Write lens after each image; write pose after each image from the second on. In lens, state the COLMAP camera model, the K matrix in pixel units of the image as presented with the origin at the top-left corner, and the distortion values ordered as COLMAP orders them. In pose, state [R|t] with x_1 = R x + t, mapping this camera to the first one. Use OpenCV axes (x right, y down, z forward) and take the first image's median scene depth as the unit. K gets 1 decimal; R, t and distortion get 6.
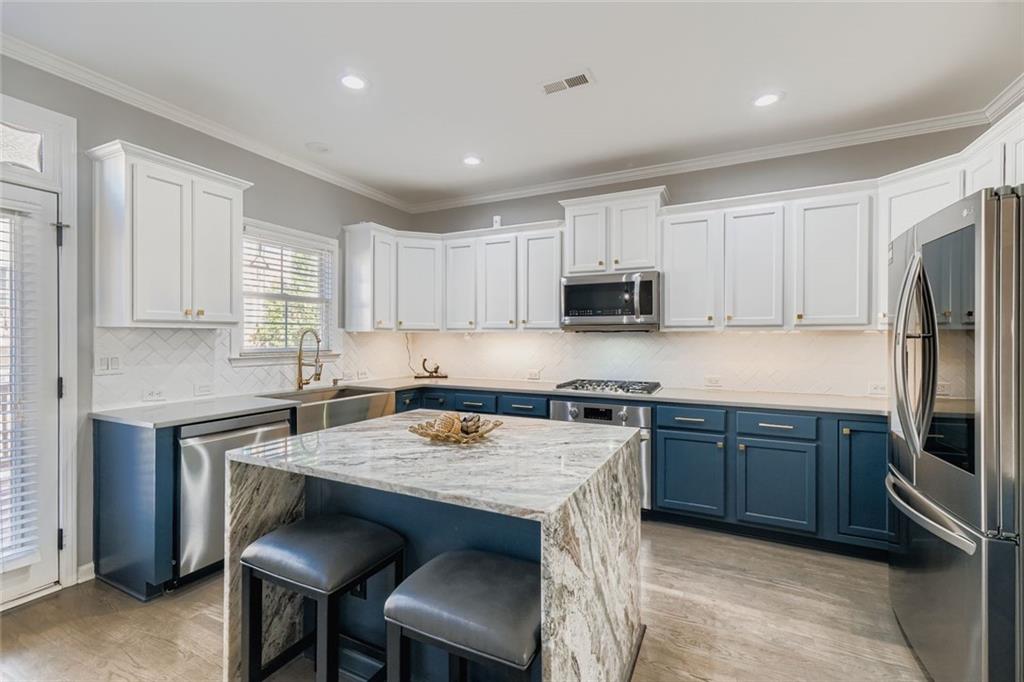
lens RADIAL K [[440.5, 0, 502.0], [0, 440.5, 339.5], [0, 0, 1]] dist [0.000630, 0.008103]
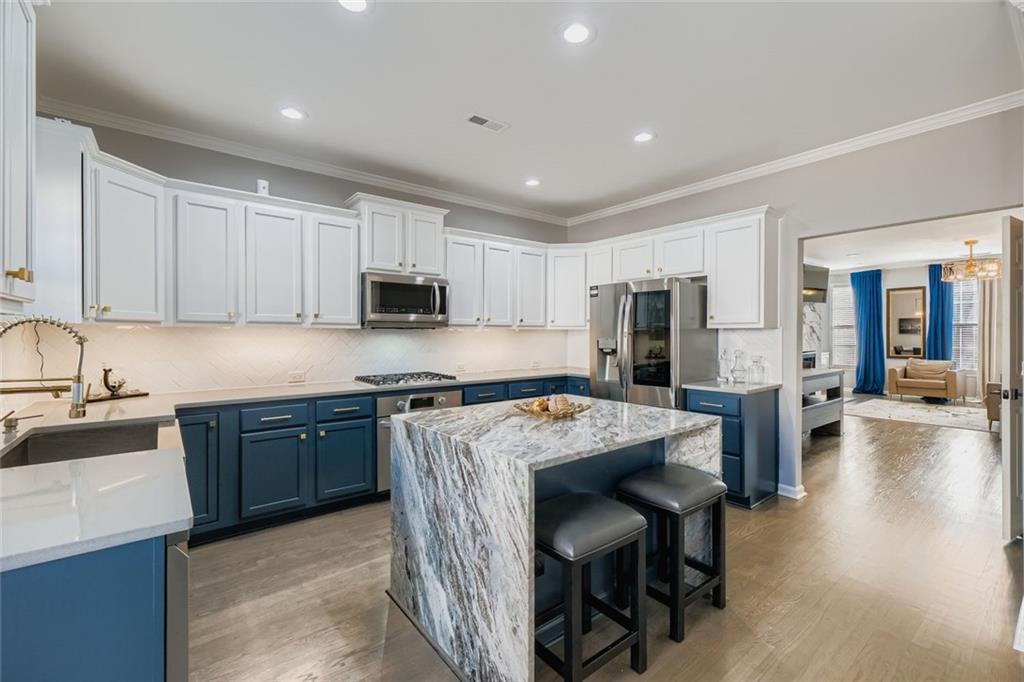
lens RADIAL K [[440.5, 0, 502.0], [0, 440.5, 339.5], [0, 0, 1]] dist [0.000630, 0.008103]
pose [[0.427046, -0.012266, 0.904147, -0.589598], [0.005378, 0.999925, 0.011025, -0.000822], [-0.904214, 0.000154, 0.427080, 0.293643]]
